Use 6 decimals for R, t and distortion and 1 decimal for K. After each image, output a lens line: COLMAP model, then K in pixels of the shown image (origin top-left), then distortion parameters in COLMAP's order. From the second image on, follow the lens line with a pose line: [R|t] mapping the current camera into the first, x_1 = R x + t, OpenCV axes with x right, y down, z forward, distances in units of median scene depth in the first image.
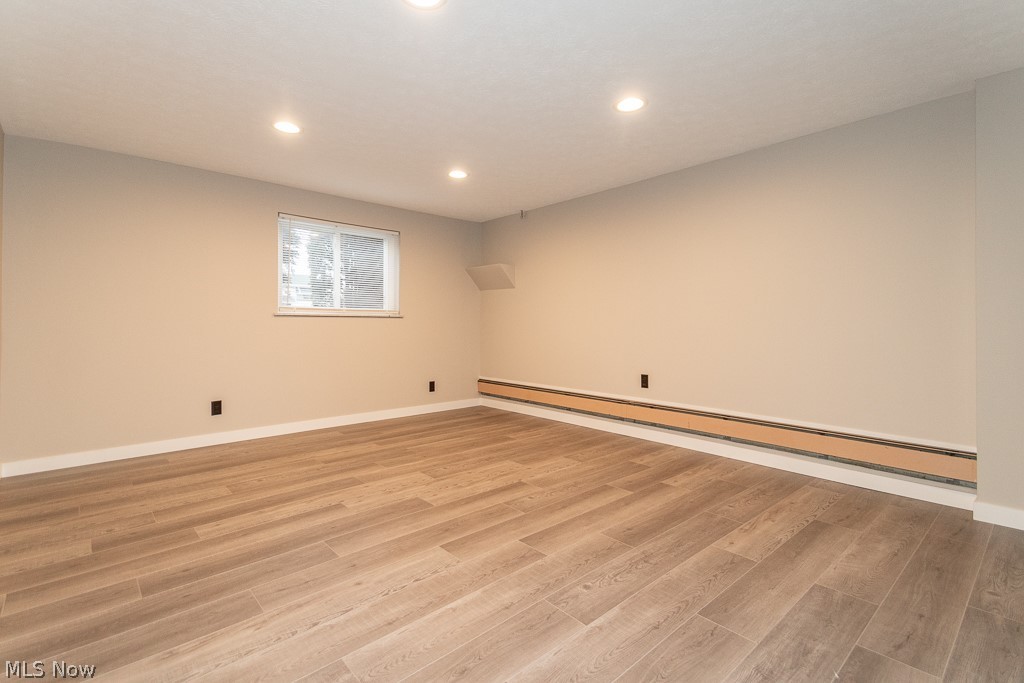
lens RADIAL K [[470.7, 0, 500.8], [0, 470.7, 330.8], [0, 0, 1]] dist [0.056316, -0.023366]
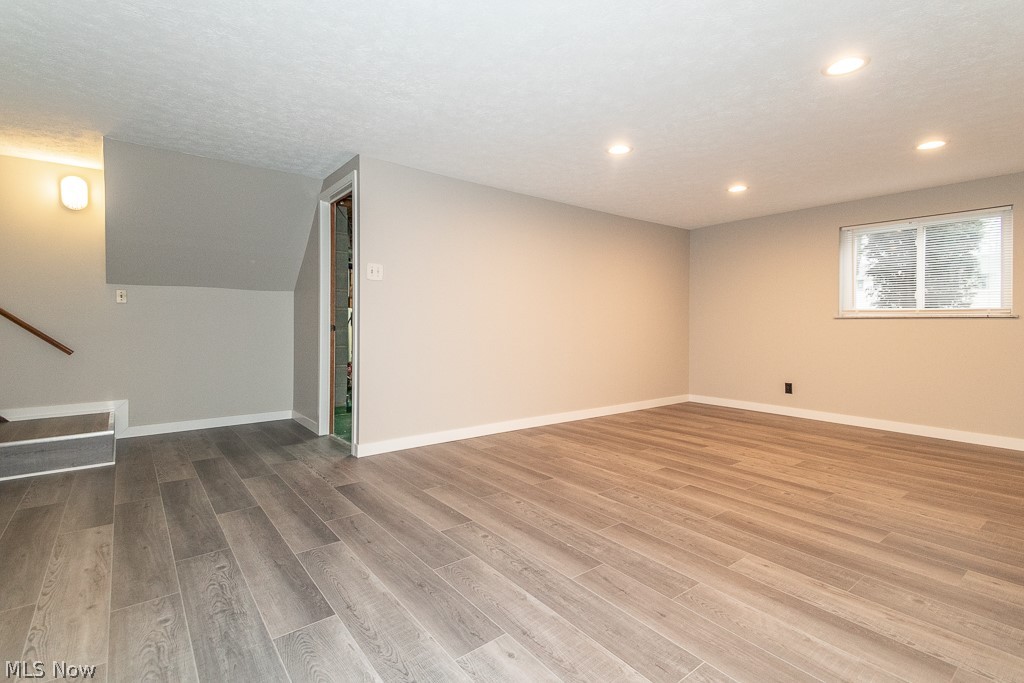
lens RADIAL K [[475.3, 0, 515.4], [0, 475.3, 311.2], [0, 0, 1]] dist [0.070693, -0.031753]
pose [[-0.043407, -0.023094, -0.998790, 1.279916], [-0.014283, 0.999645, -0.022494, -0.019182], [0.998955, 0.013289, -0.043722, 0.482210]]
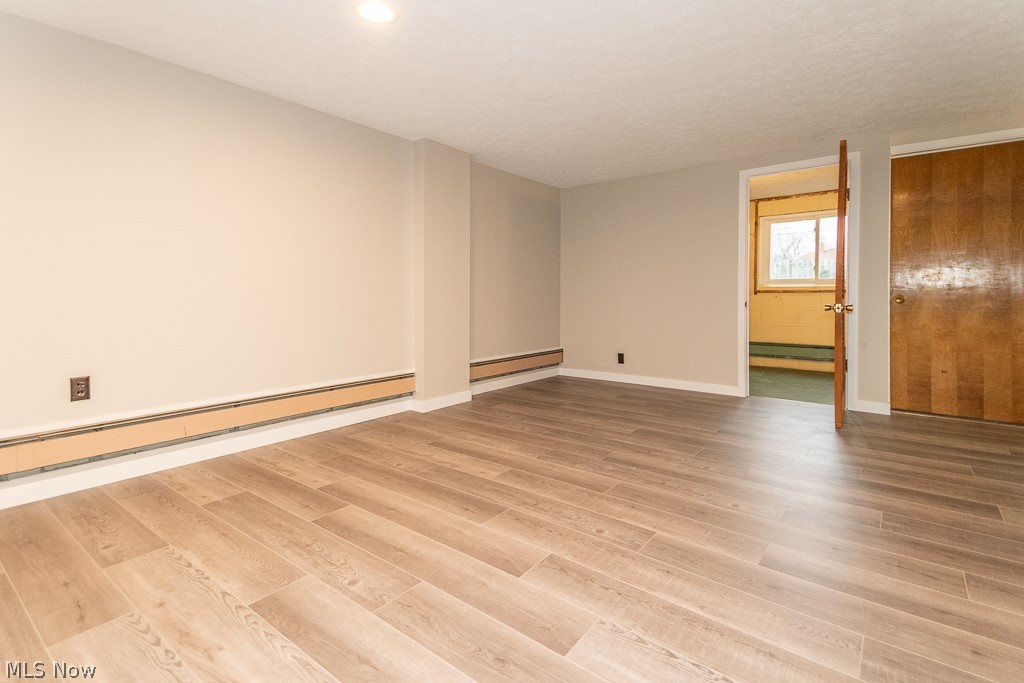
lens RADIAL K [[475.3, 0, 515.4], [0, 475.3, 311.2], [0, 0, 1]] dist [0.070693, -0.031753]
pose [[-0.187698, -0.033909, 0.981641, -0.594007], [0.013404, 0.999222, 0.037079, 0.003274], [-0.982135, 0.020117, -0.187098, 0.993247]]
